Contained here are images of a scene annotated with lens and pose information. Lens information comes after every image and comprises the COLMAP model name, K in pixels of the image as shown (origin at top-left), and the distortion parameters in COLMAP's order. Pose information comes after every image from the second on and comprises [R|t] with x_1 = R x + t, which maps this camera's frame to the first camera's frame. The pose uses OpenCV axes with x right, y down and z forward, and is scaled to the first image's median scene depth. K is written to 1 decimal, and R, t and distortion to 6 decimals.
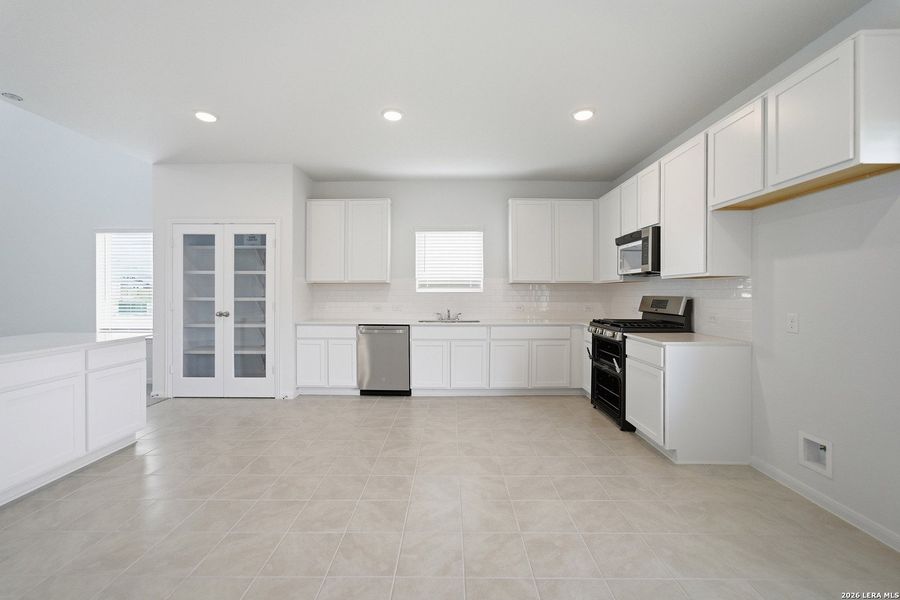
lens RADIAL K [[381.2, 0, 449.5], [0, 381.2, 297.5], [0, 0, 1]] dist [0.000367, 0.001027]
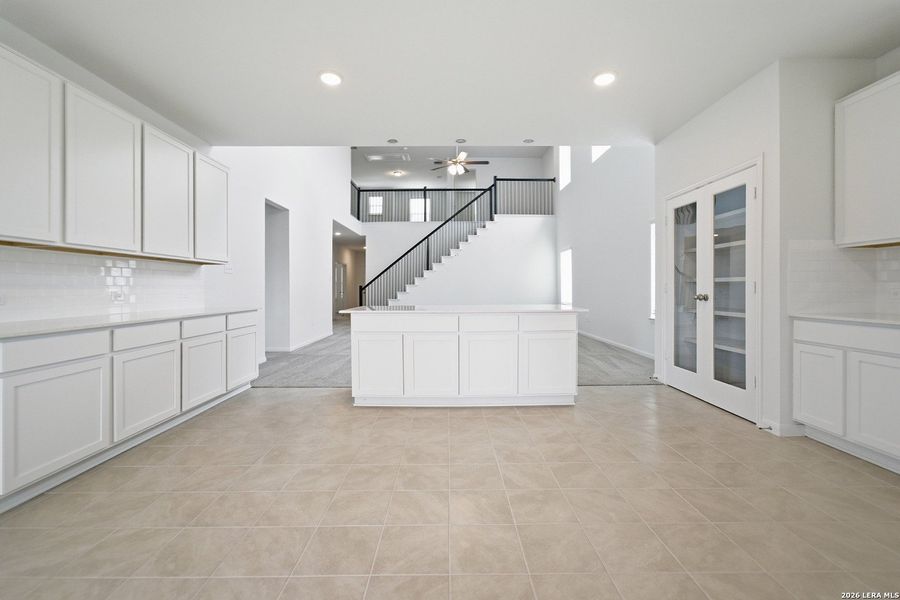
lens RADIAL K [[381.2, 0, 451.9], [0, 381.2, 291.2], [0, 0, 1]] dist [0.000367, 0.001027]
pose [[0.015579, 0.003022, -0.999874, 0.206439], [-0.013632, 0.999903, 0.002810, 0.035170], [0.999786, 0.013586, 0.015619, 0.453567]]
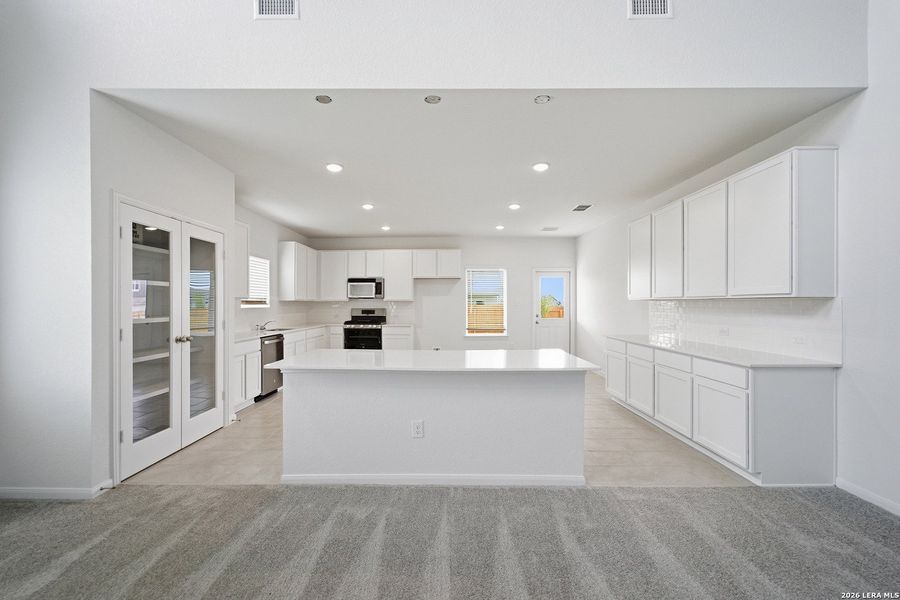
lens RADIAL K [[381.2, 0, 451.8], [0, 381.2, 304.2], [0, 0, 1]] dist [0.000367, 0.001027]
pose [[-0.019717, -0.001954, 0.999804, -1.360605], [0.012002, 0.999926, 0.002191, -0.021792], [-0.999734, 0.012043, -0.019692, 0.474629]]
